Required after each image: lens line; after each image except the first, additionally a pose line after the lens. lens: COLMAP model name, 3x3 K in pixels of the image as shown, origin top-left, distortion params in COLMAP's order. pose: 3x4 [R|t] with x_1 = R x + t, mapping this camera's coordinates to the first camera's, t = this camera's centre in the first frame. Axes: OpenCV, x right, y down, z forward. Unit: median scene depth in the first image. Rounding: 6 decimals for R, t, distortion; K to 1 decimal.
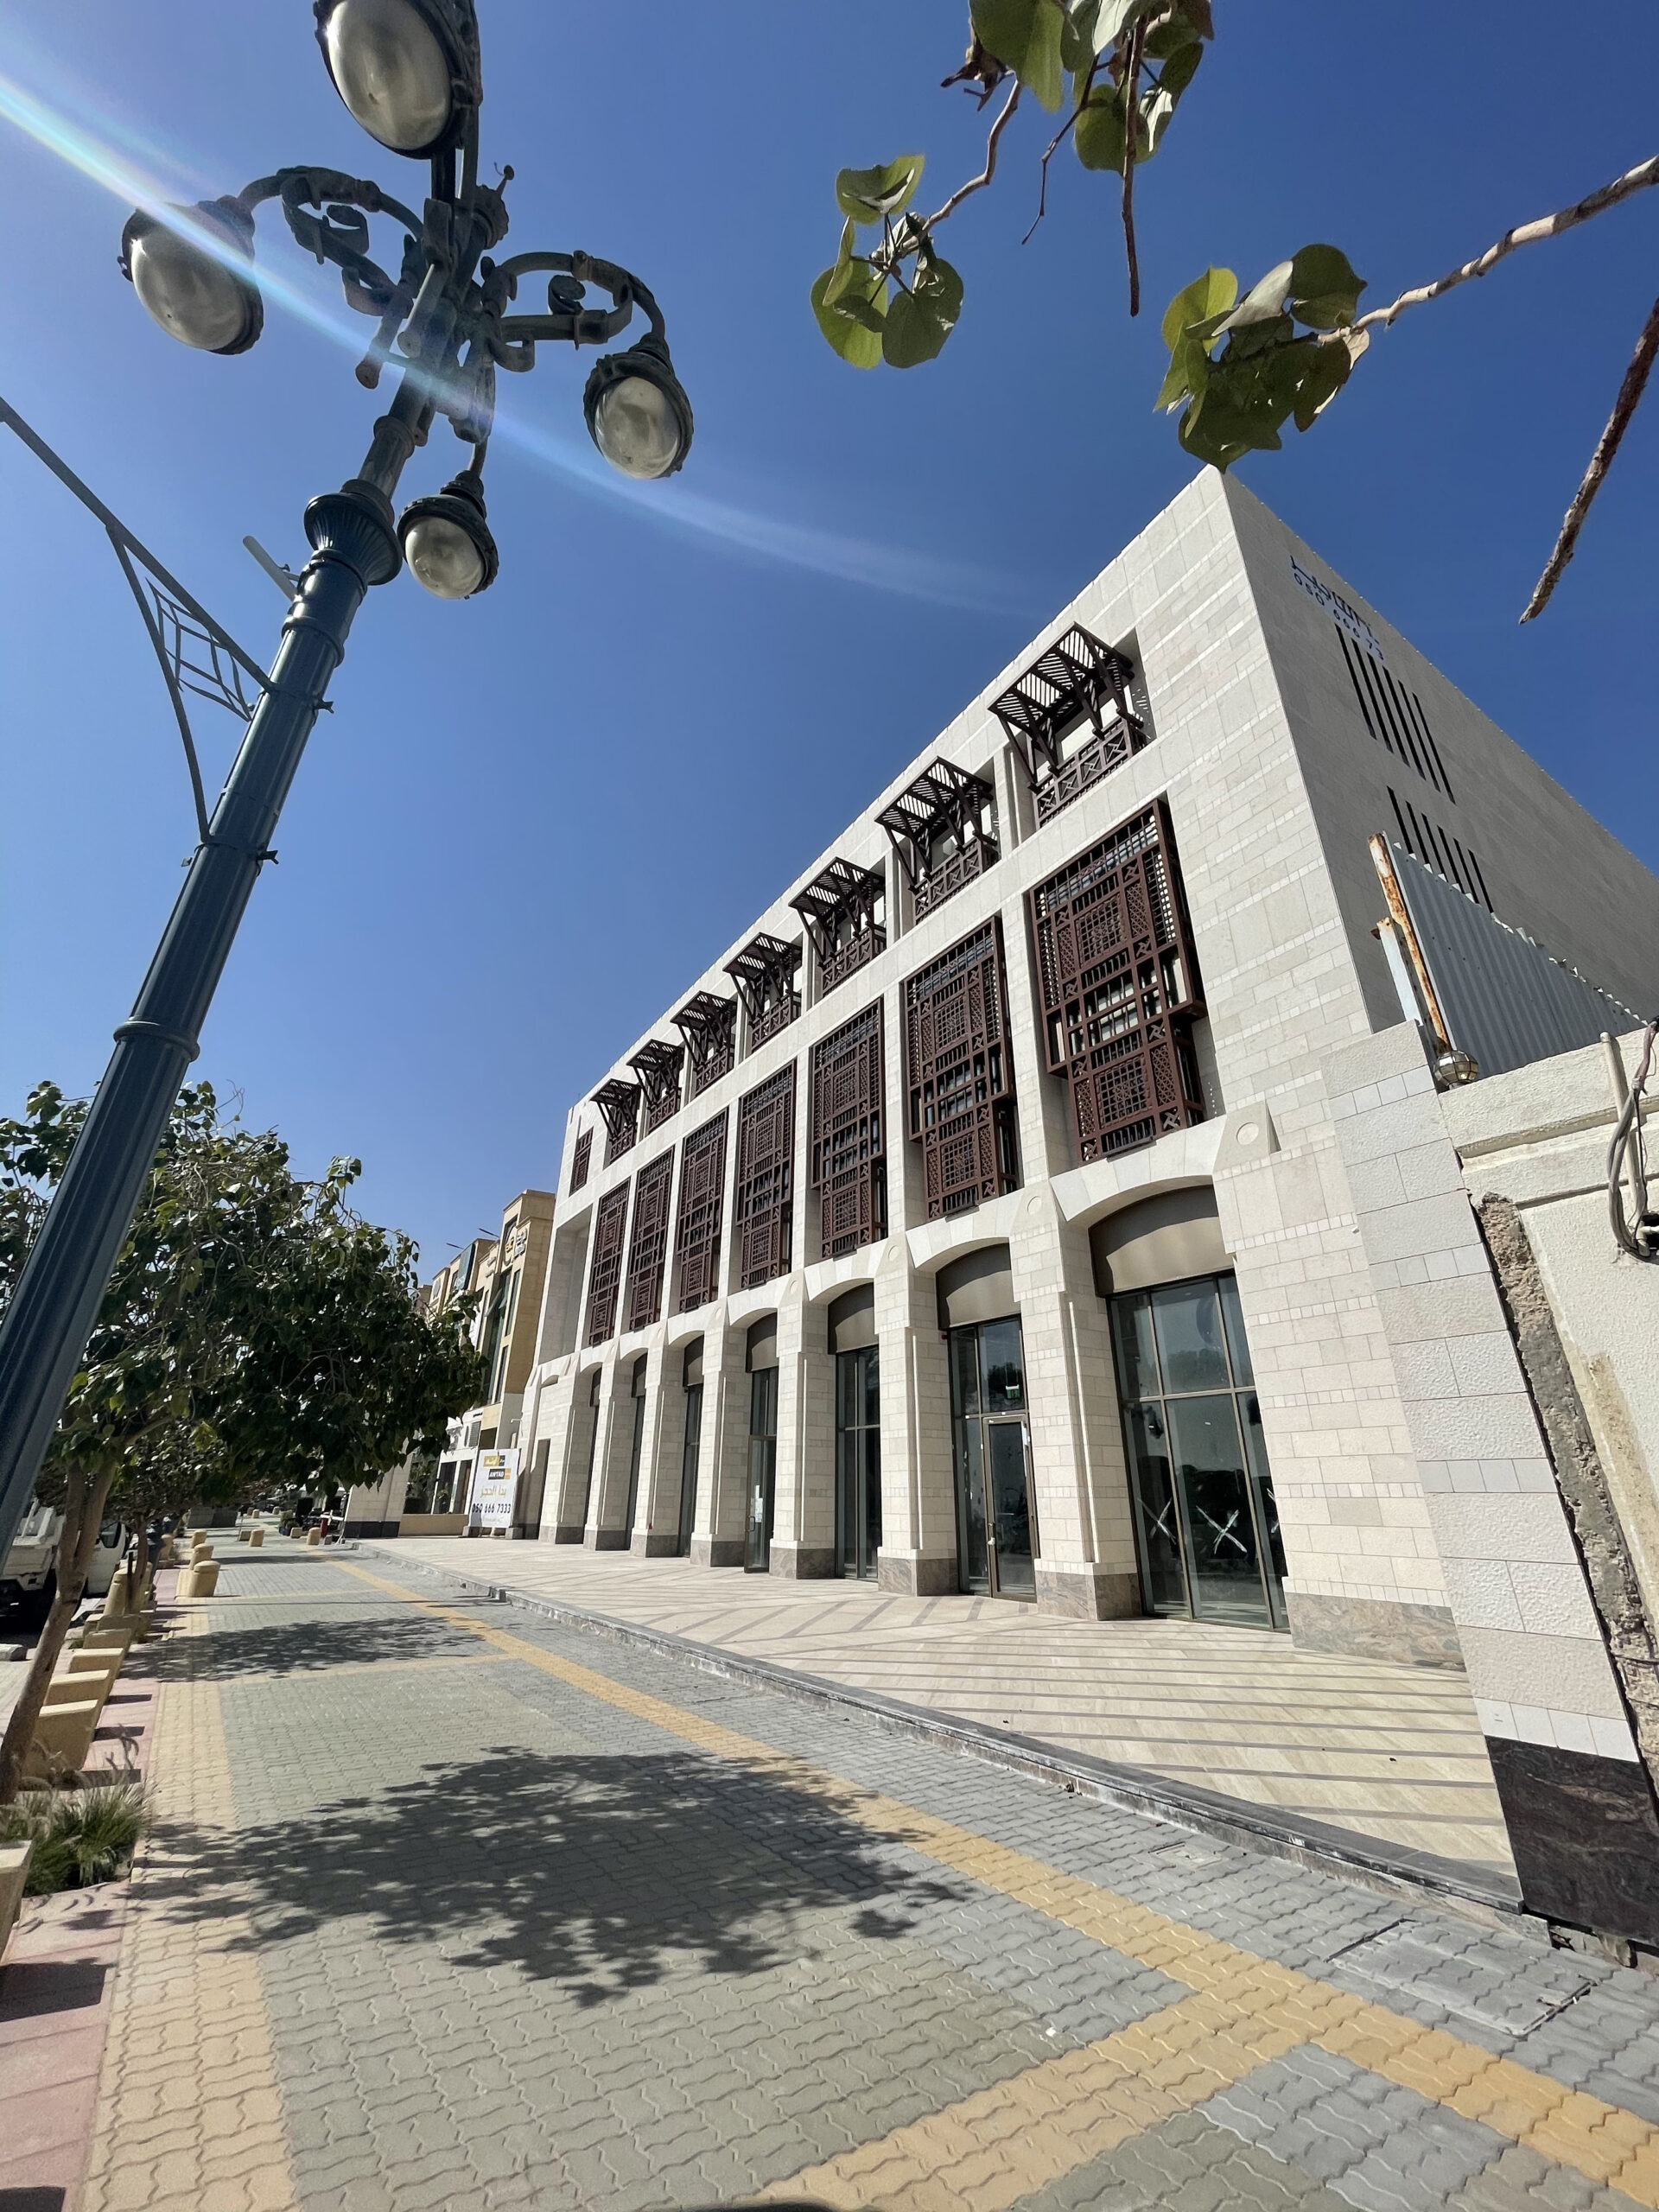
lens RADIAL K [[892.3, 0, 833.9], [0, 892.3, 1100.3], [0, 0, 1]] dist [-0.003351, 0.000616]
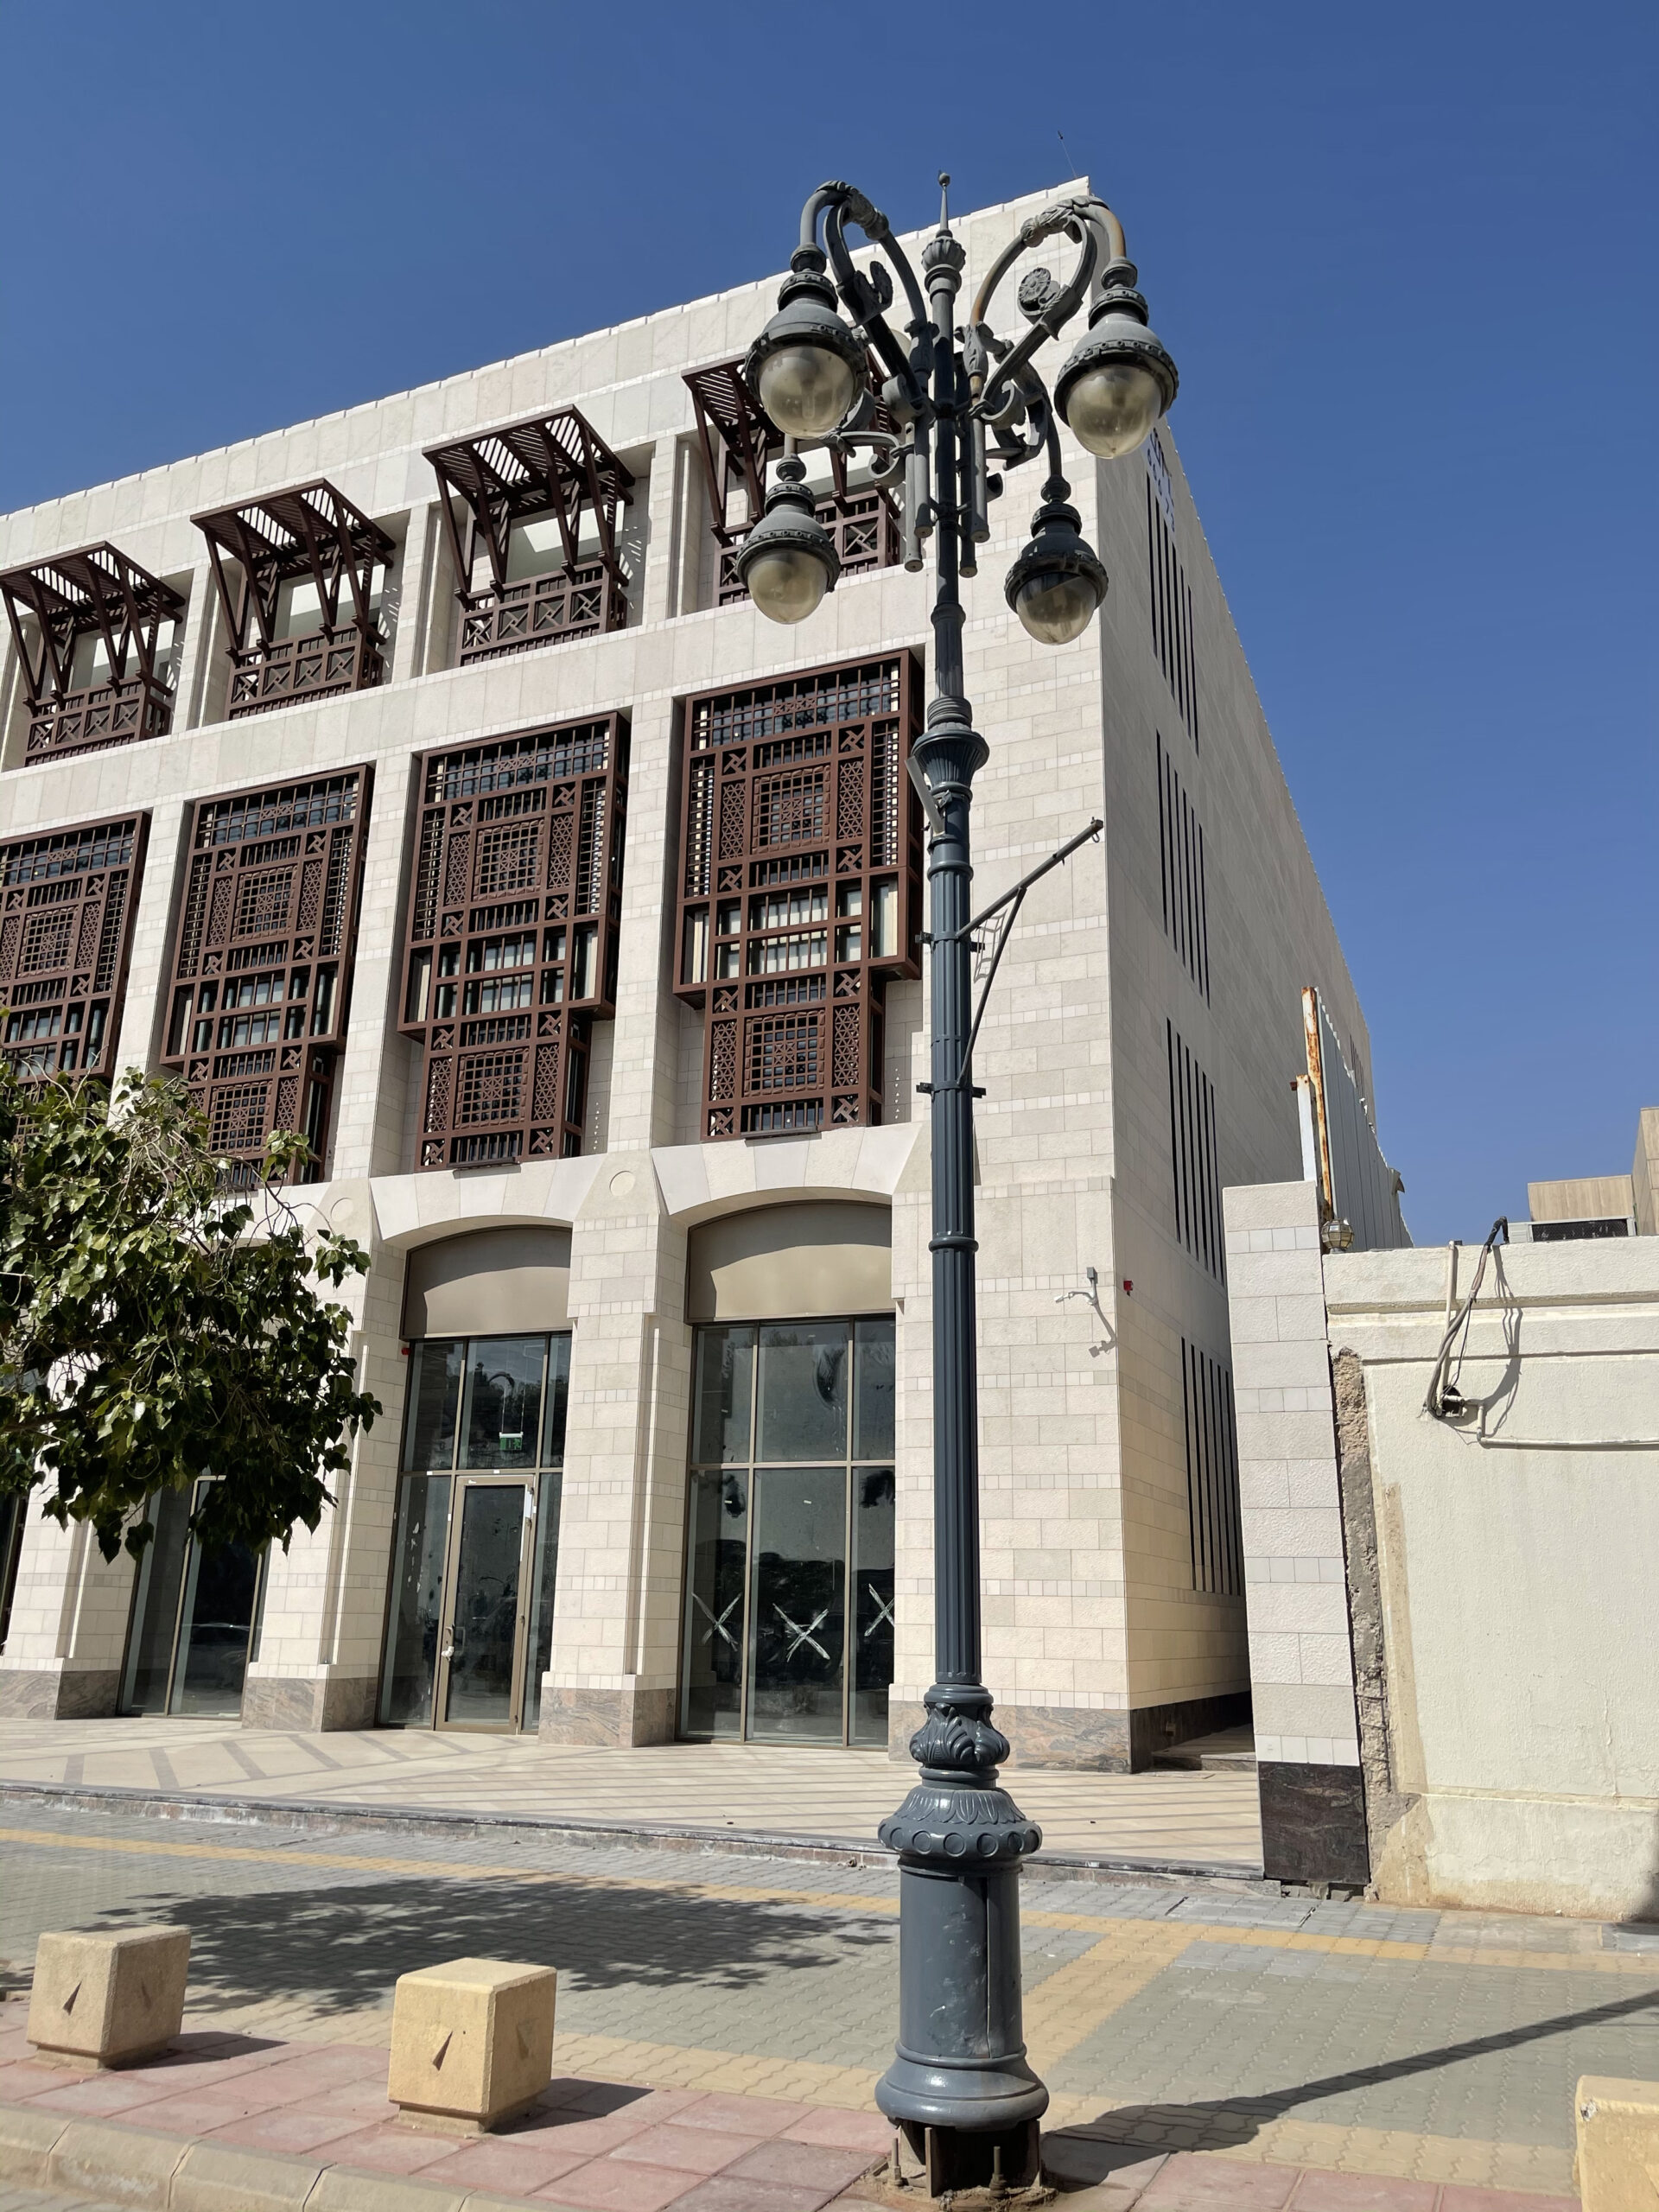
lens RADIAL K [[1667.9, 0, 839.8], [0, 1667.9, 1117.8], [0, 0, 1]] dist [0.043386, -0.036775]
pose [[0.829008, 0.169187, 0.533031, -0.384849], [-0.239560, 0.968696, 0.065112, -0.063548], [-0.505328, -0.181671, 0.843587, -0.181068]]
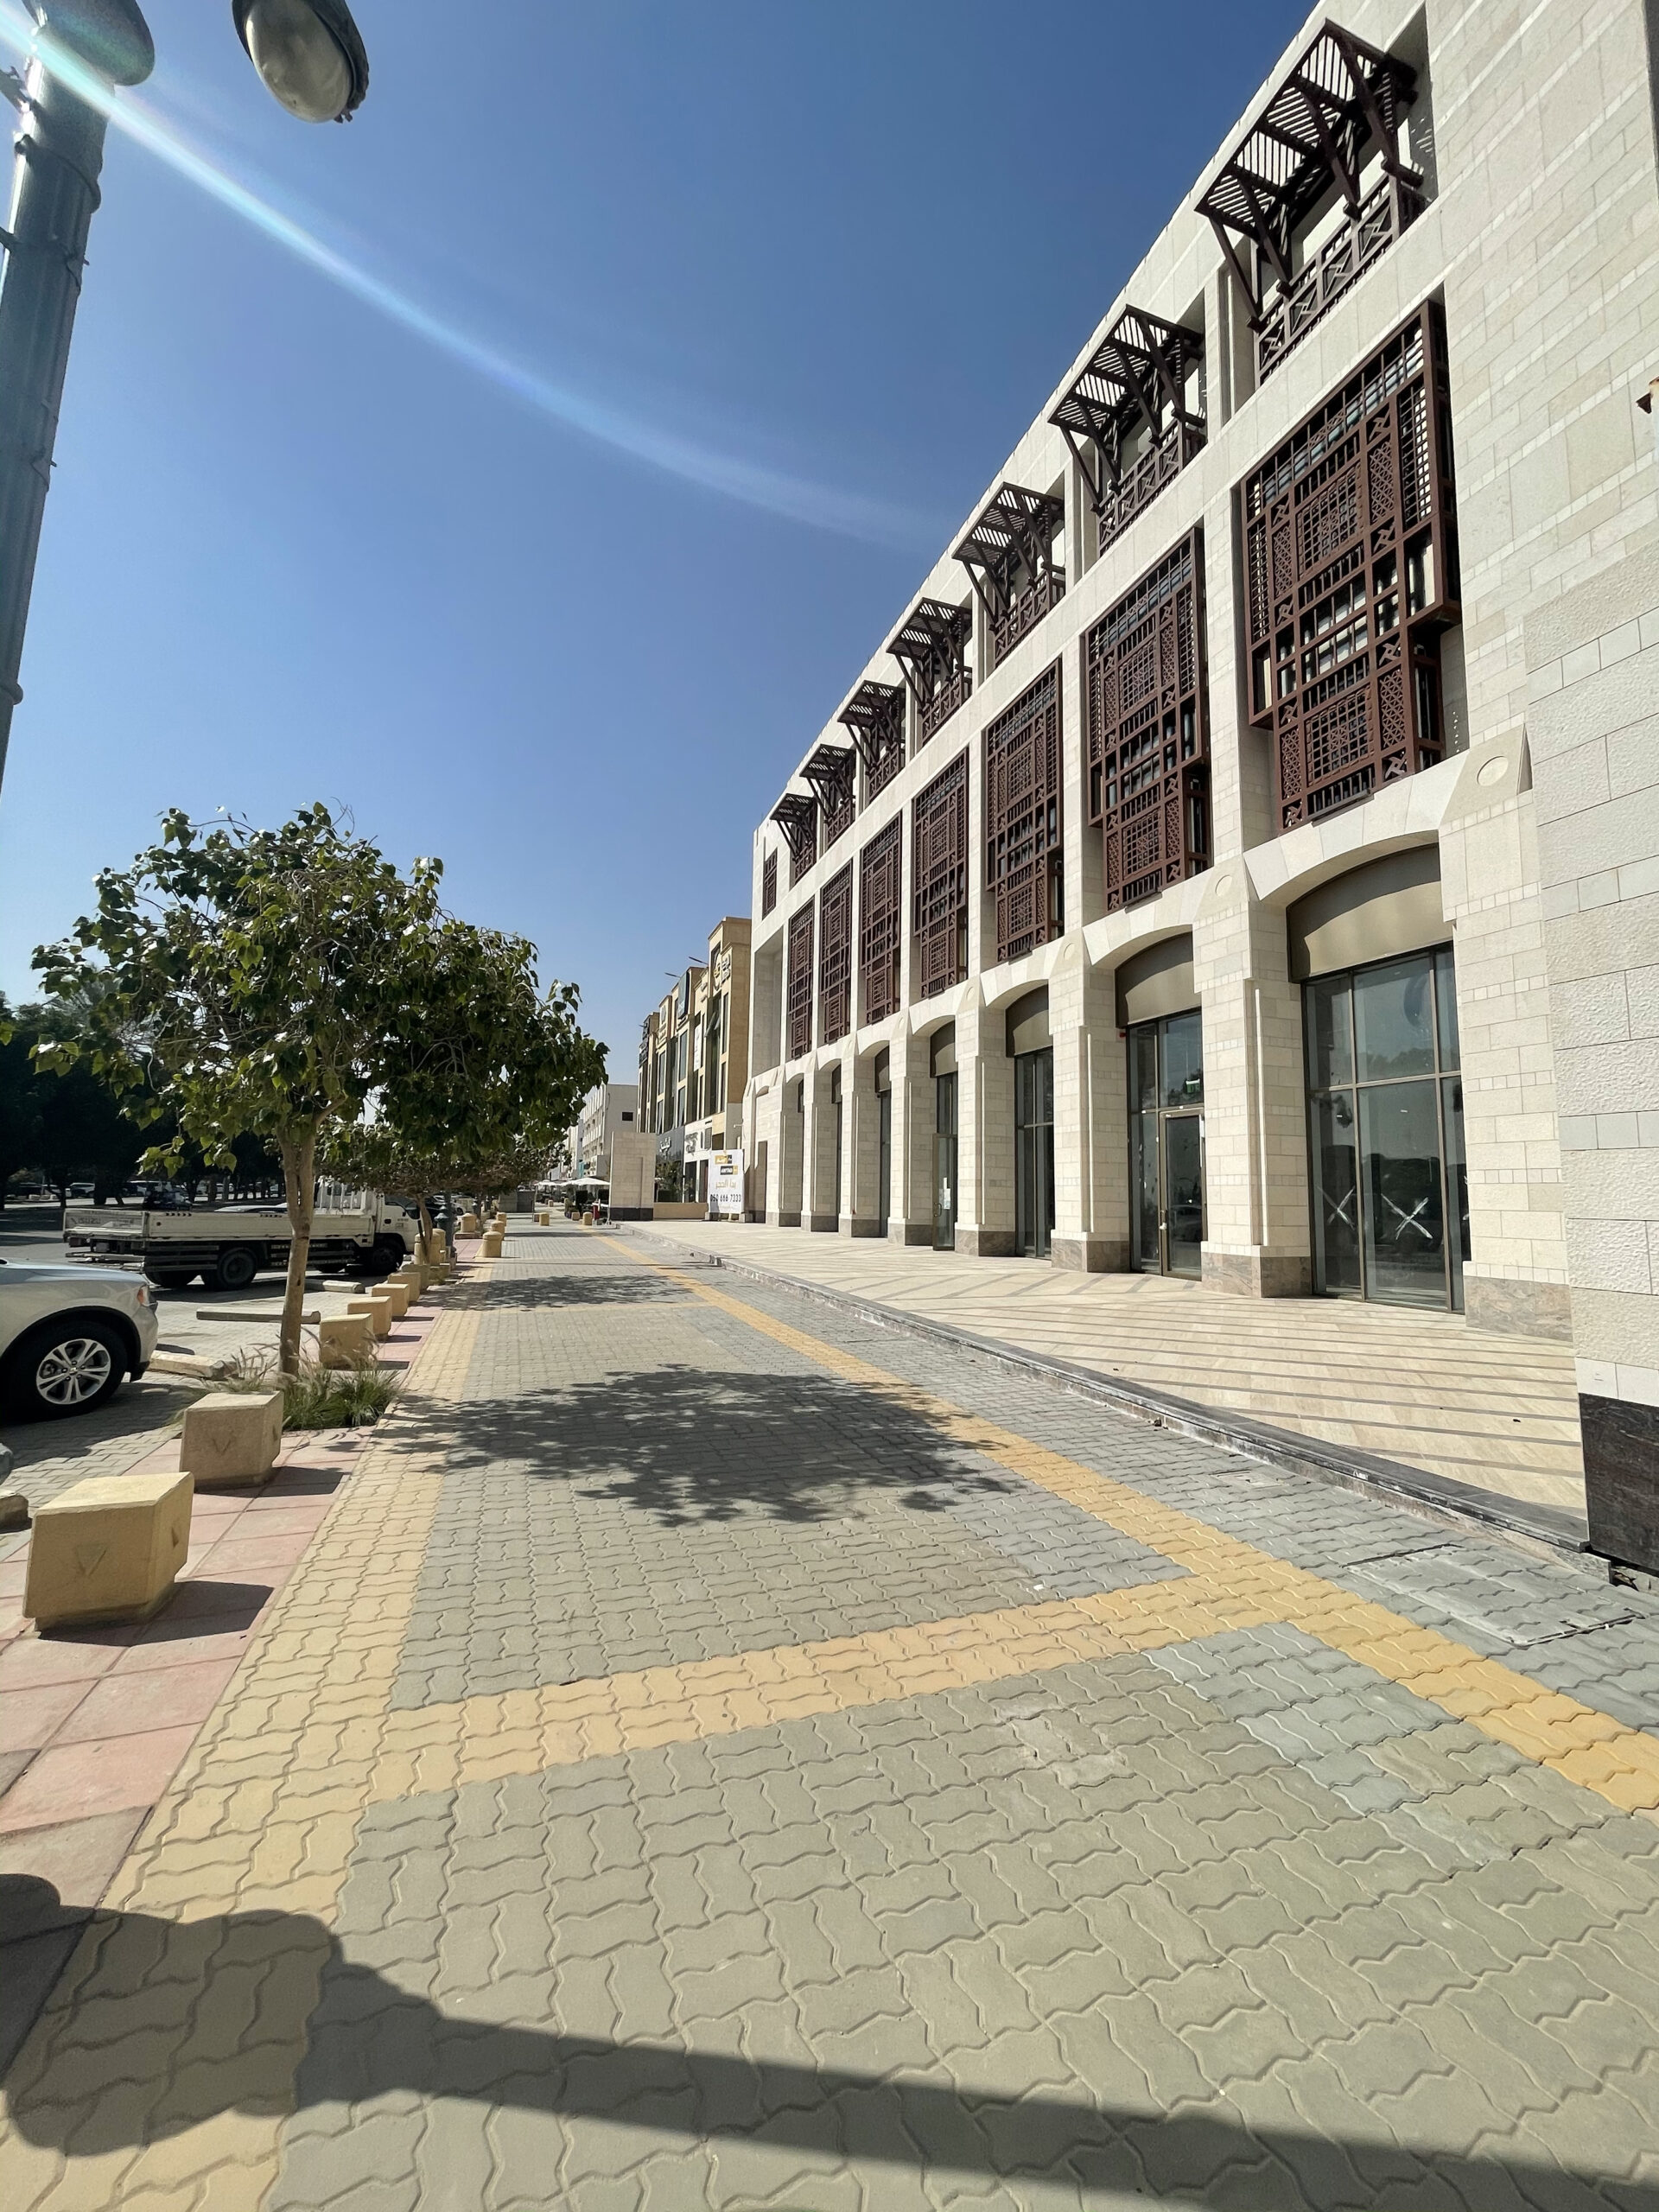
lens RADIAL K [[892.3, 0, 833.5], [0, 892.3, 1103.7], [0, 0, 1]] dist [-0.003351, 0.000616]
pose [[0.971255, -0.015143, -0.237558, 0.065362], [0.088072, 0.950015, 0.299525, 0.027889], [0.221148, -0.311838, 0.924040, 0.024534]]
